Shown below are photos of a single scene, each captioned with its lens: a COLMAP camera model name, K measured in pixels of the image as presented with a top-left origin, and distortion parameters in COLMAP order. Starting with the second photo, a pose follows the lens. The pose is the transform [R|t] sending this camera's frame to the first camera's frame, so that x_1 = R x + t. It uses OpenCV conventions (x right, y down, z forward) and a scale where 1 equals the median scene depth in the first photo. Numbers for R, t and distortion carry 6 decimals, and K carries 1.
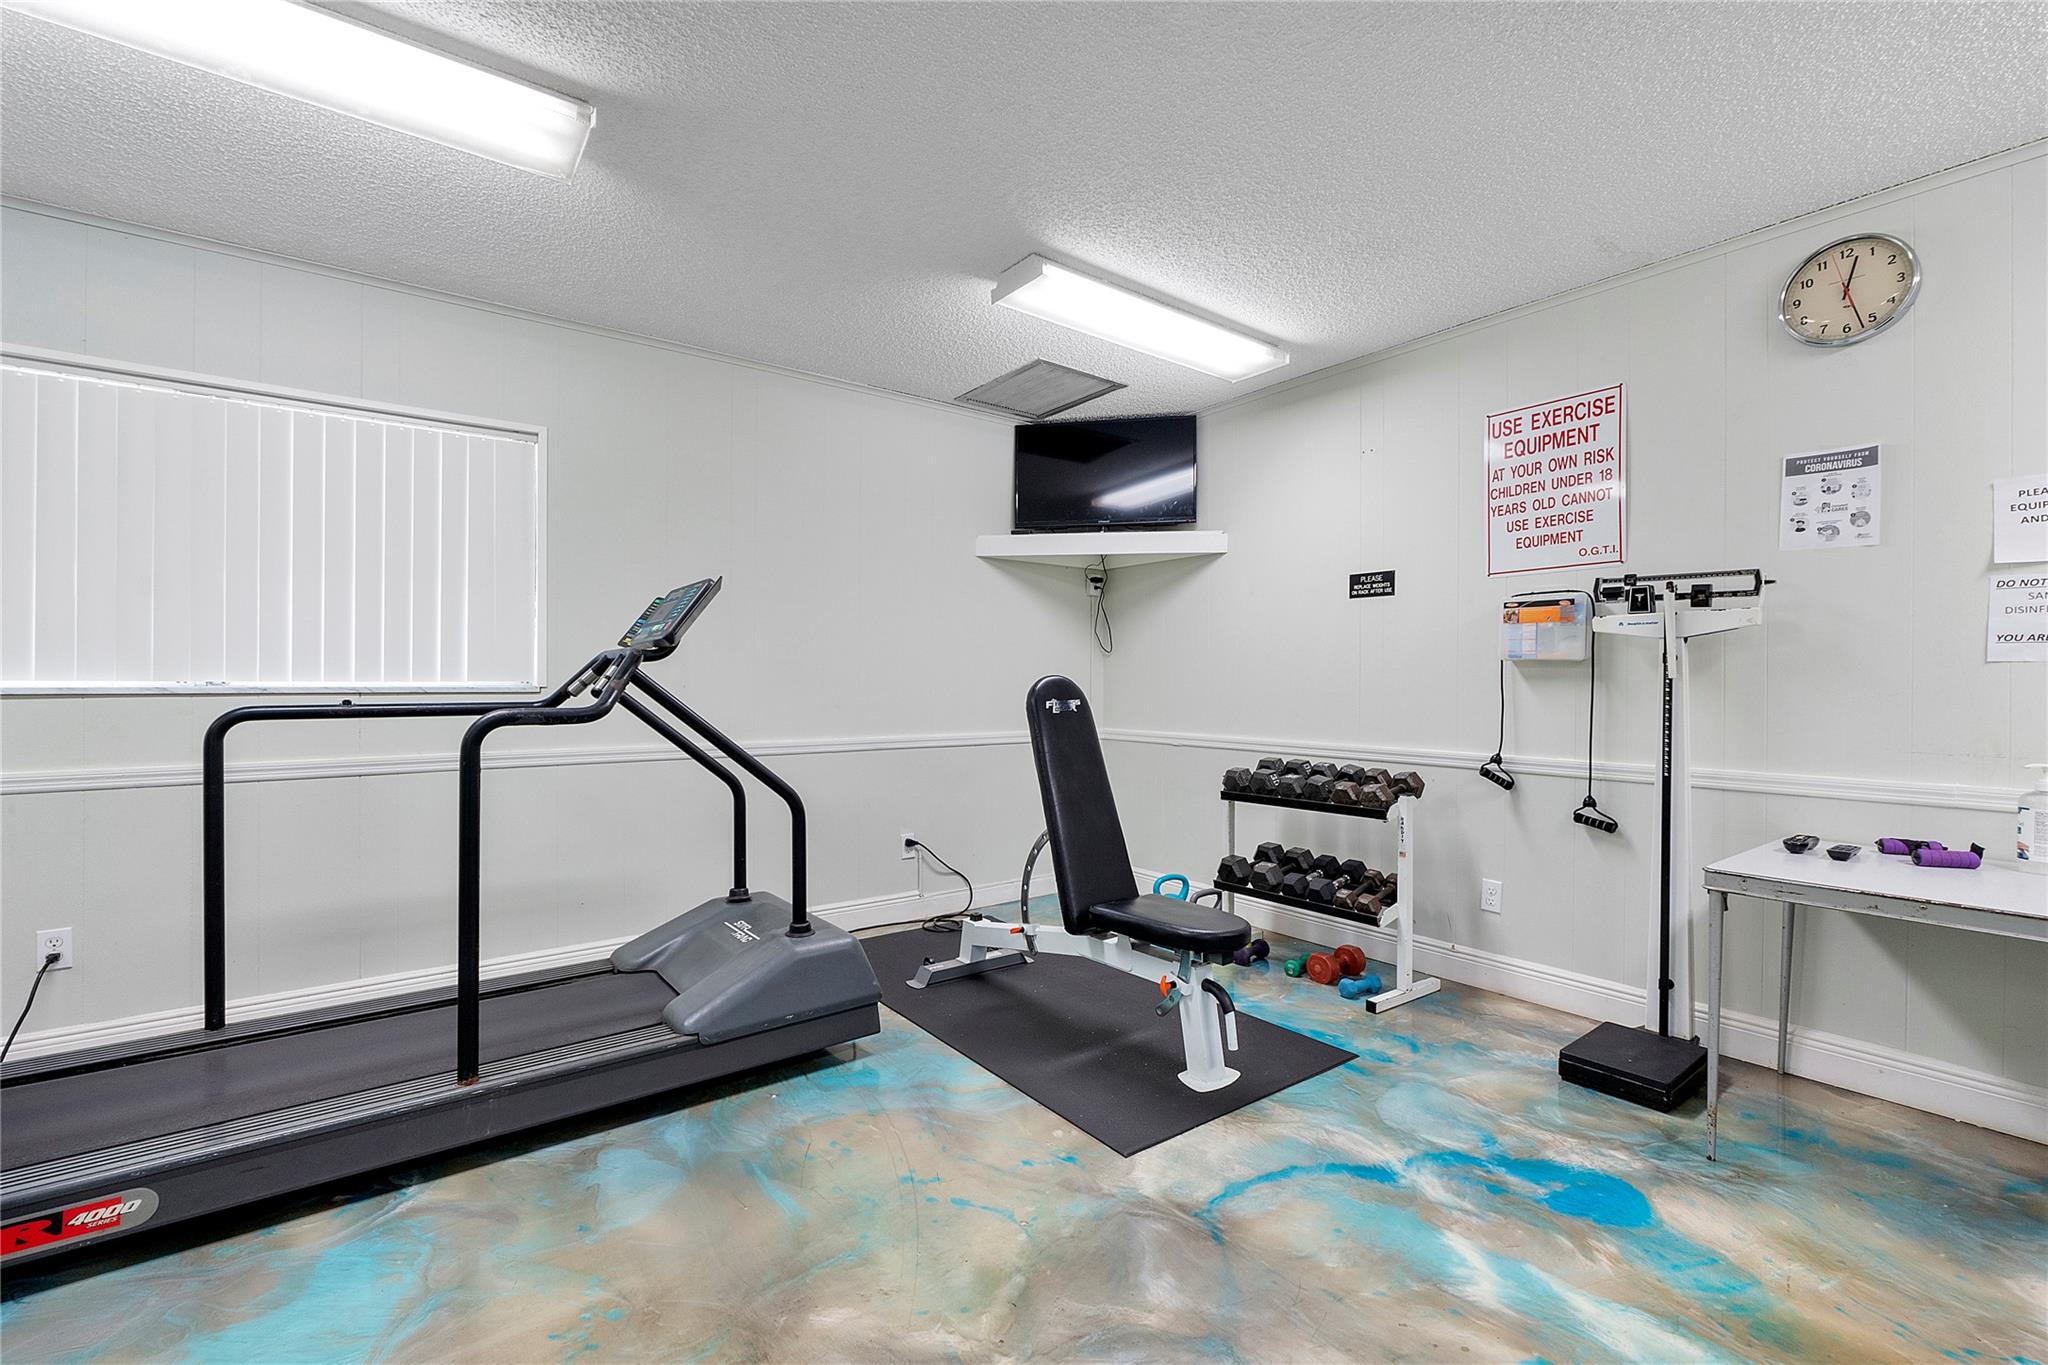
lens RADIAL K [[872.5, 0, 1015.6], [0, 872.5, 675.1], [0, 0, 1]] dist [-0.000739, -0.000239]
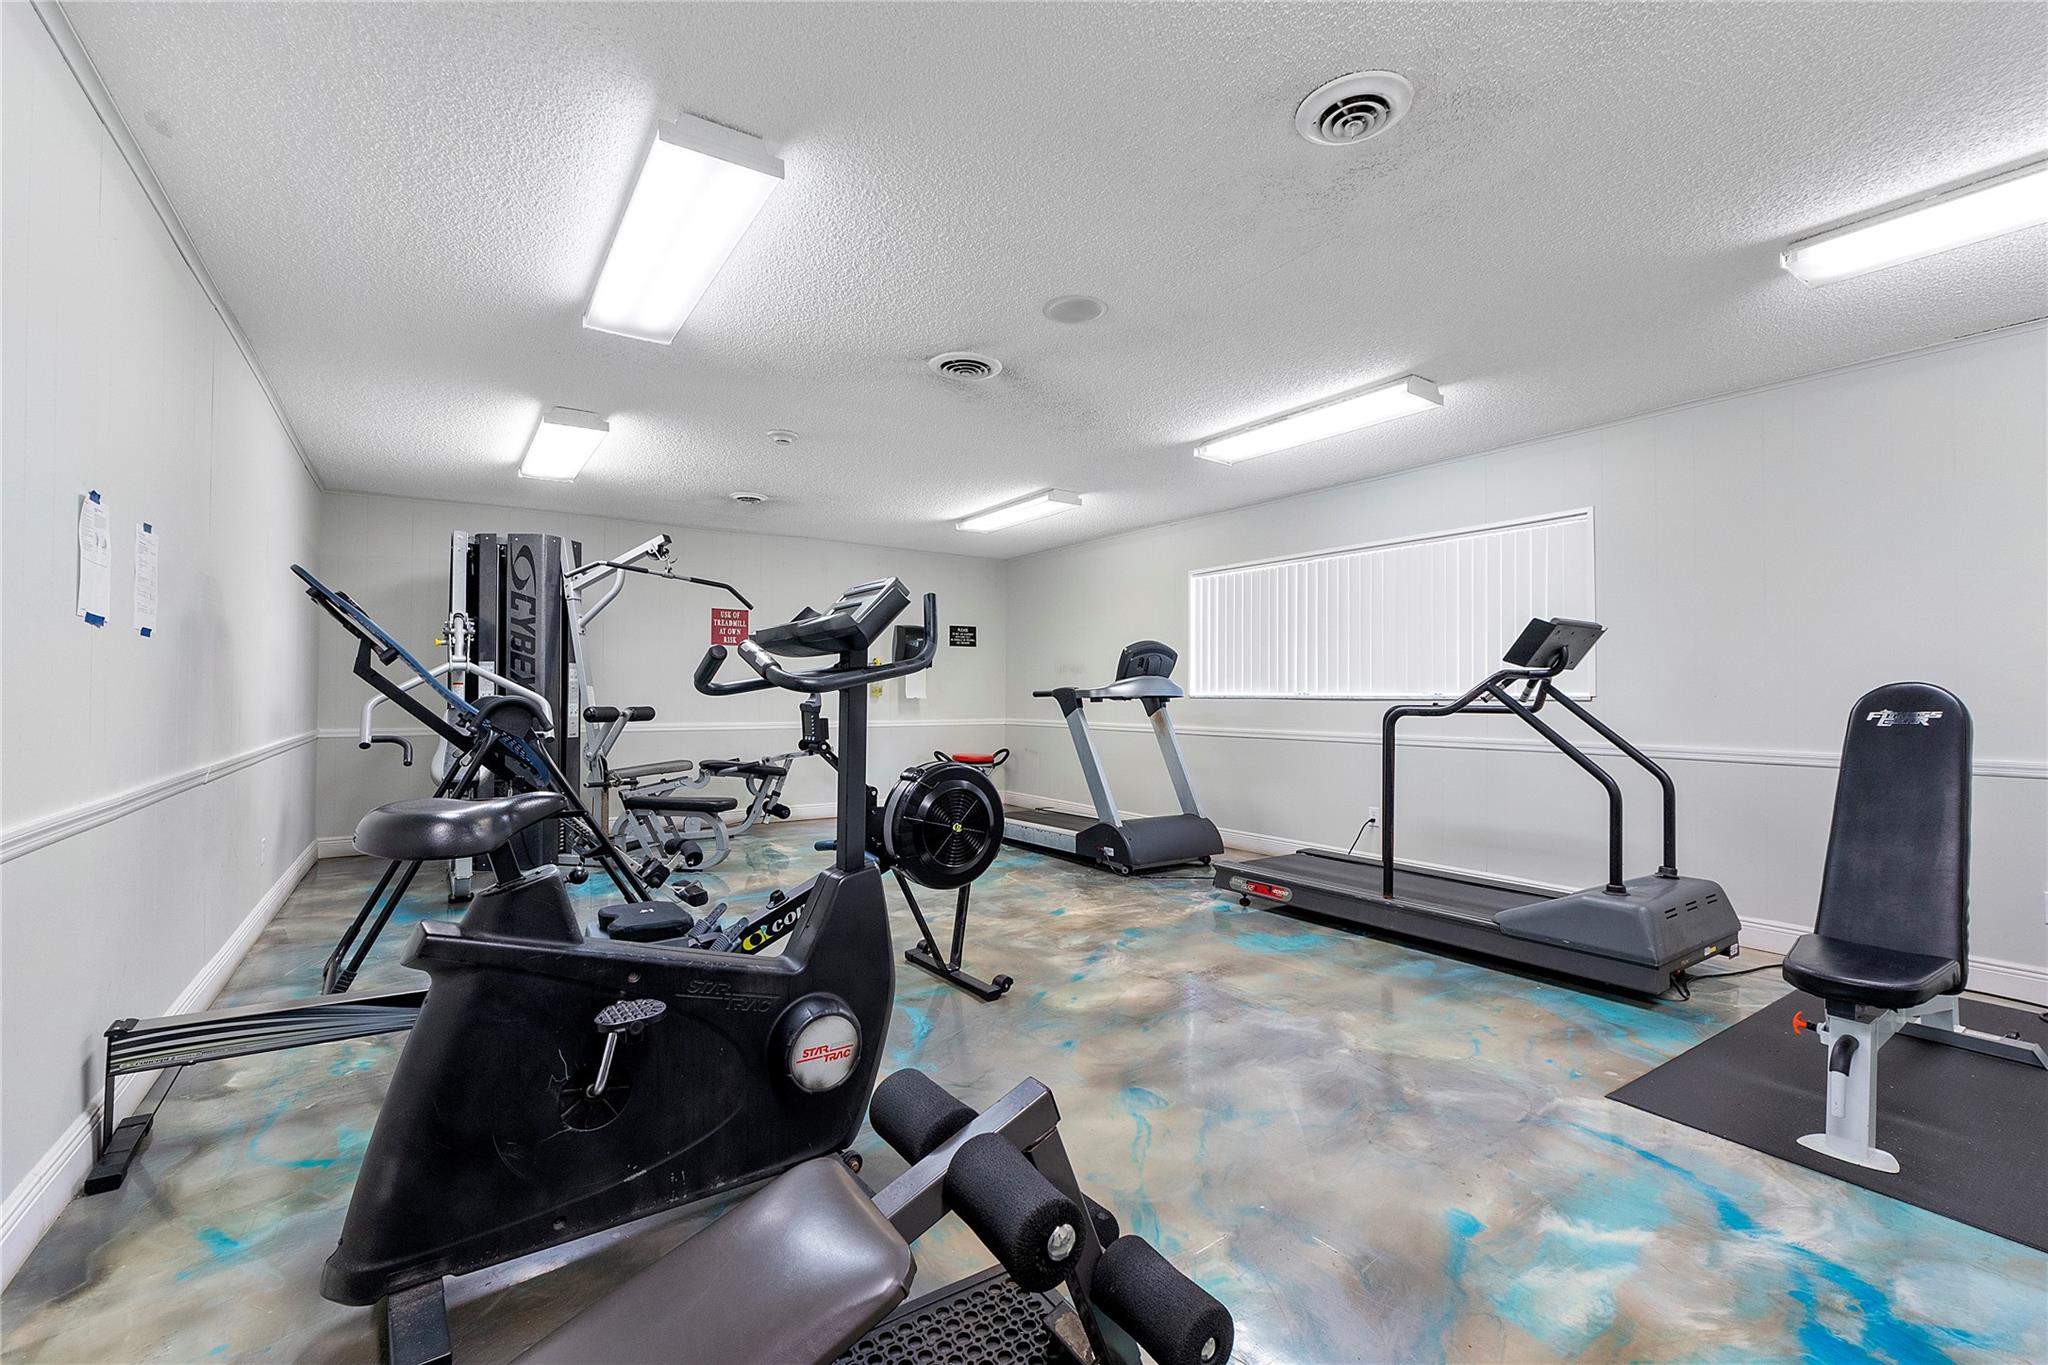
lens RADIAL K [[872.5, 0, 1018.7], [0, 872.5, 688.7], [0, 0, 1]] dist [-0.000739, -0.000239]
pose [[-0.064472, -0.013486, -0.997828, 1.325985], [0.008210, 0.999868, -0.014044, 0.016329], [0.997886, -0.009097, -0.064353, 0.291122]]
